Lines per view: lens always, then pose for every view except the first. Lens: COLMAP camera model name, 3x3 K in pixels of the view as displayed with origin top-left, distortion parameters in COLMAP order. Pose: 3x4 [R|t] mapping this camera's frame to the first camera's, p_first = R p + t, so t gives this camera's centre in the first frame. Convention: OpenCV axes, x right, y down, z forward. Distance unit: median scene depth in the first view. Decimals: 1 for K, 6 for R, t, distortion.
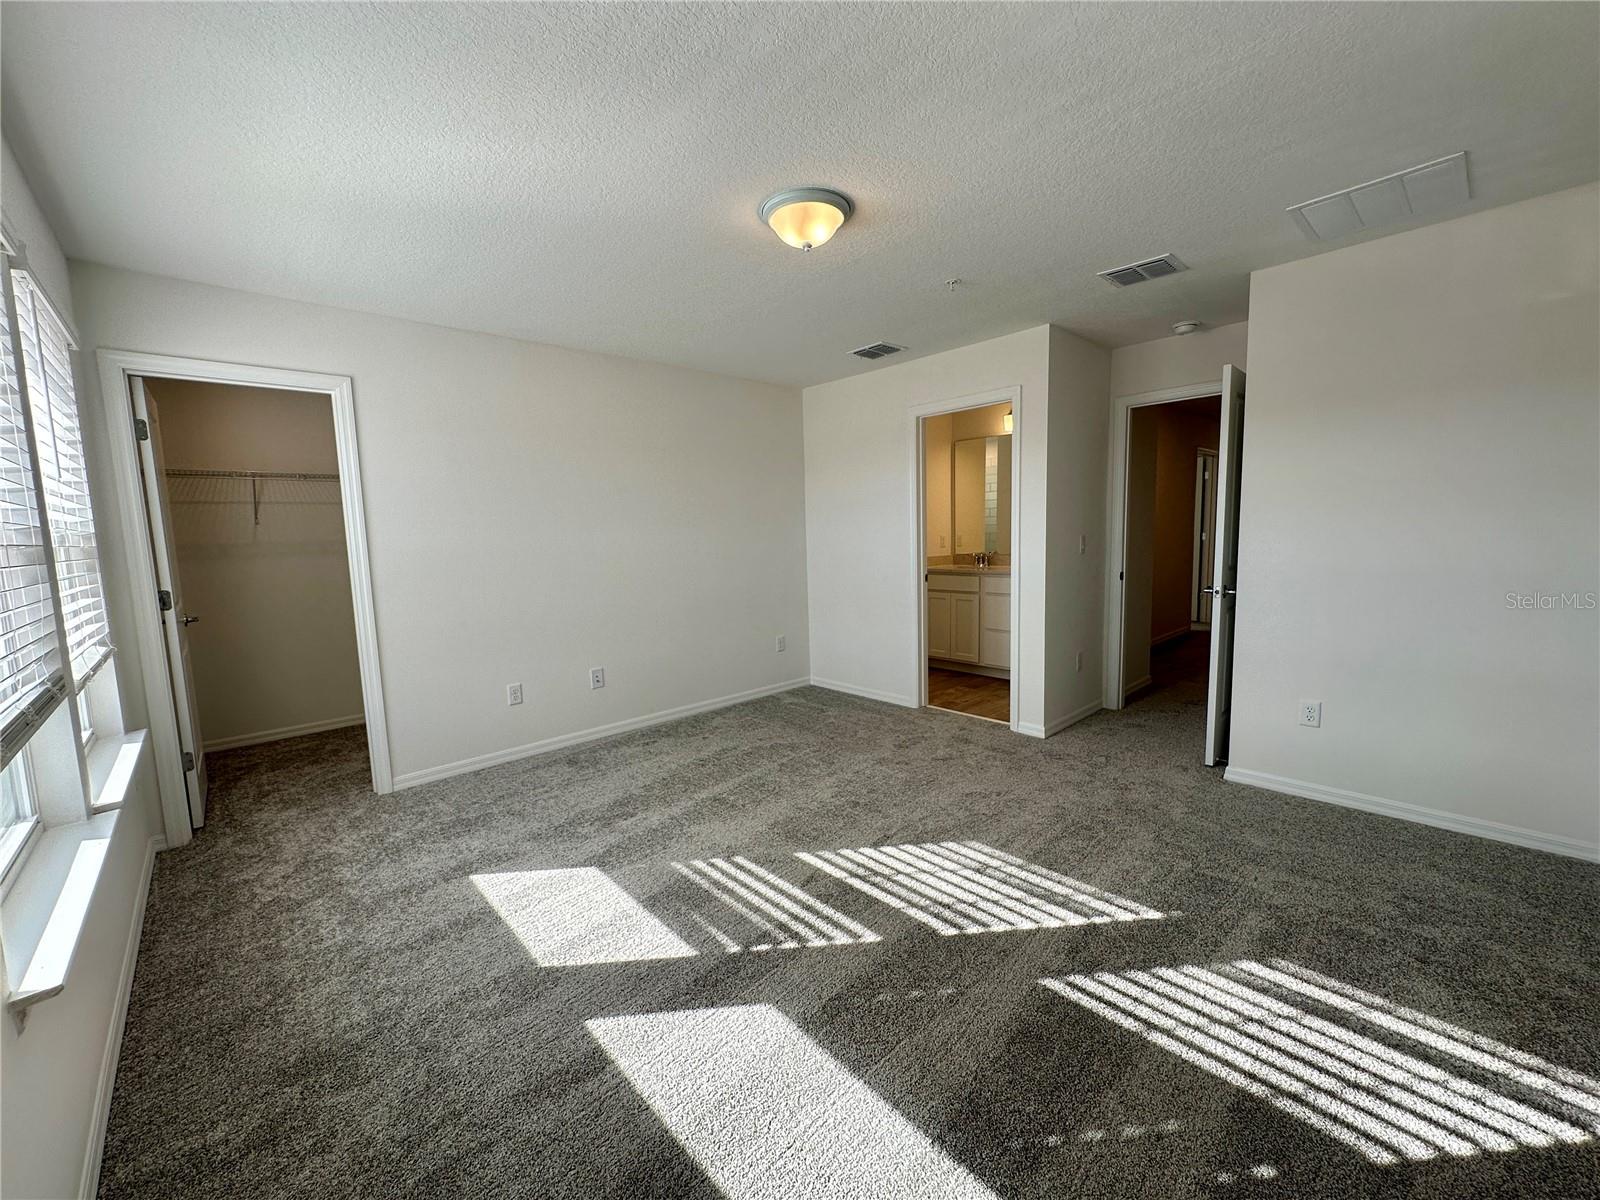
lens RADIAL K [[640.4, 0, 803.0], [0, 640.4, 601.2], [0, 0, 1]] dist [-0.003139, -0.000238]
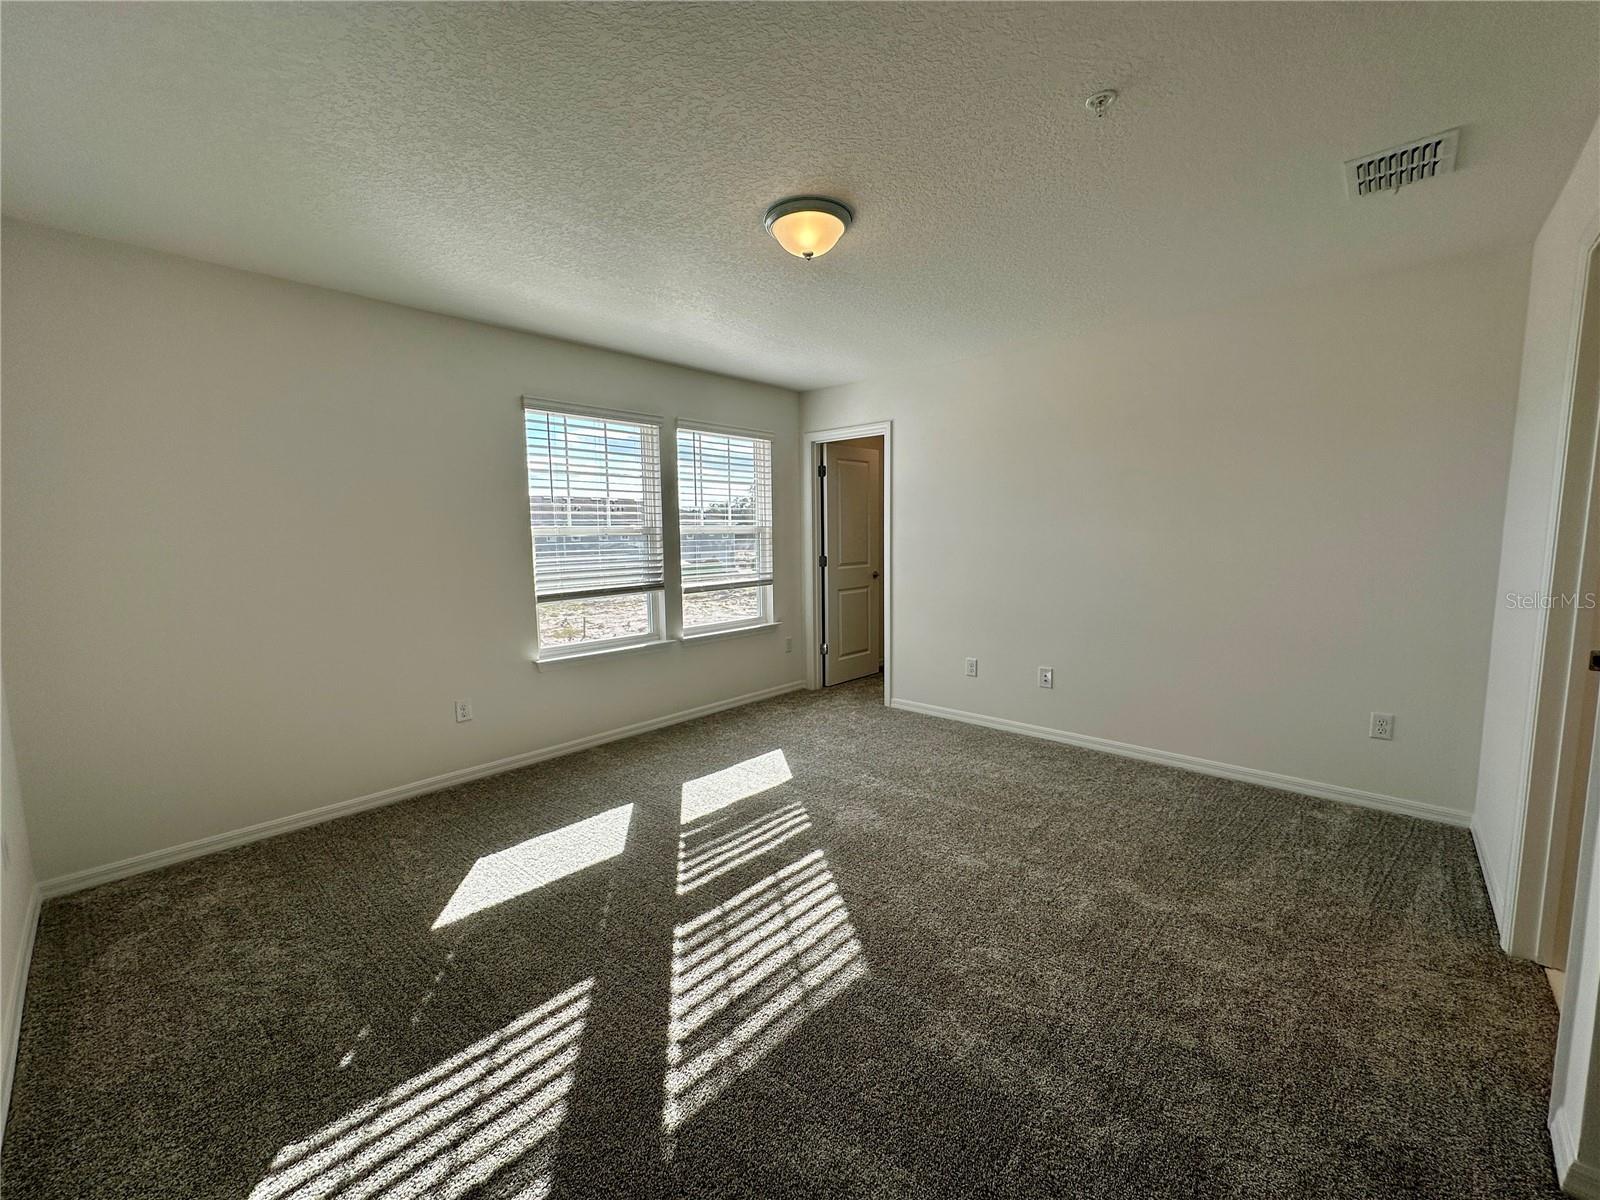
lens RADIAL K [[640.4, 0, 803.0], [0, 640.4, 601.2], [0, 0, 1]] dist [-0.003139, -0.000238]
pose [[0.078765, 0.135123, -0.987693, 1.077006], [-0.101850, 0.986678, 0.126861, -0.146797], [0.991677, 0.090605, 0.091478, 0.950428]]
